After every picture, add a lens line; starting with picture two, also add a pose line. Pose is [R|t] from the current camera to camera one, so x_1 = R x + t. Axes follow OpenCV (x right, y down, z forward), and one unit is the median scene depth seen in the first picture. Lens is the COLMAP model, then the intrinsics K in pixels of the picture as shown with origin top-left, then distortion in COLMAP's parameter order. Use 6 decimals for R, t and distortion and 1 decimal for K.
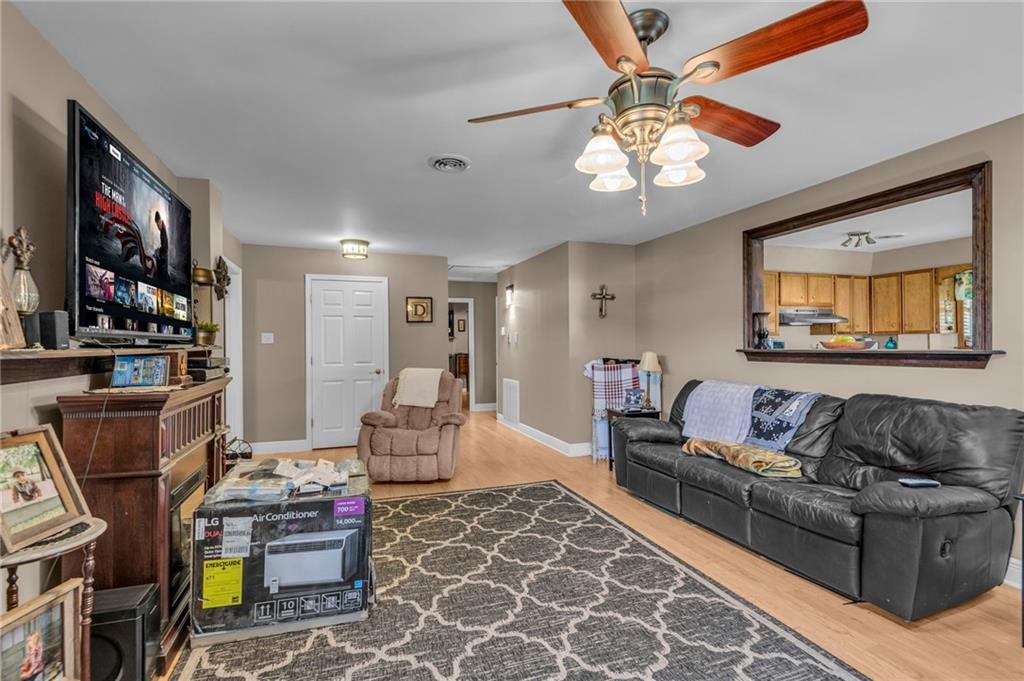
lens RADIAL K [[479.0, 0, 508.6], [0, 479.0, 342.2], [0, 0, 1]] dist [0.017191, -0.011271]
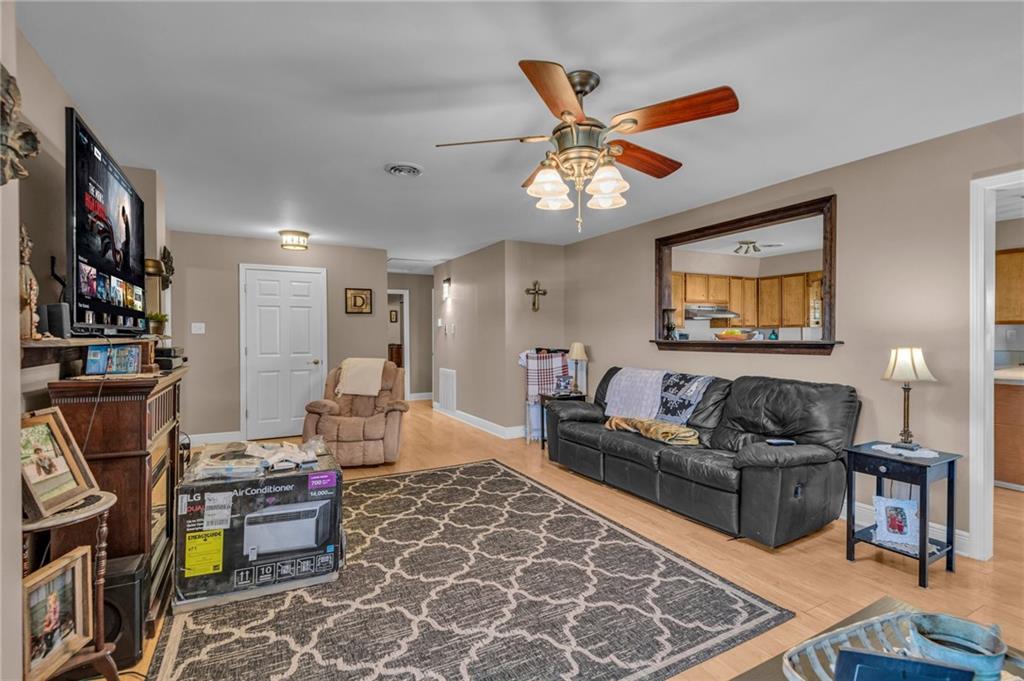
lens RADIAL K [[479.0, 0, 508.5], [0, 479.0, 336.6], [0, 0, 1]] dist [0.017191, -0.011271]
pose [[0.988134, 0.002324, 0.153576, -0.073054], [-0.003410, 0.999971, 0.006810, -0.000818], [-0.153556, -0.007253, 0.988113, -0.164271]]
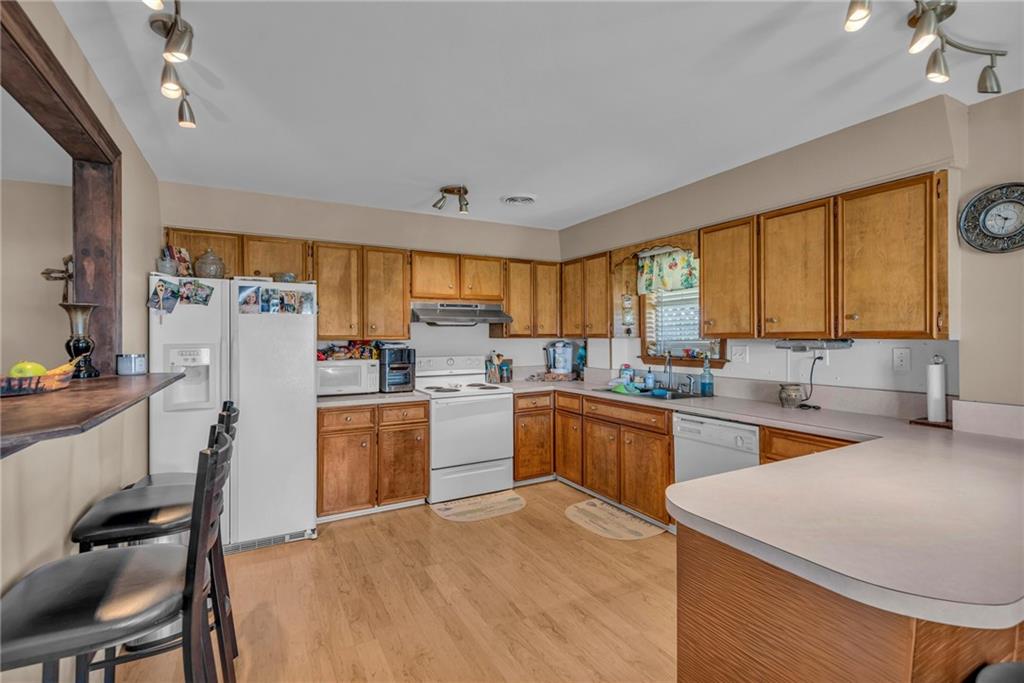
lens RADIAL K [[479.0, 0, 499.0], [0, 479.0, 336.5], [0, 0, 1]] dist [0.017191, -0.011271]
pose [[0.987347, 0.005410, 0.158479, 1.418089], [-0.005418, 0.999985, -0.000384, -0.046462], [-0.158479, -0.000479, 0.987362, 0.694904]]
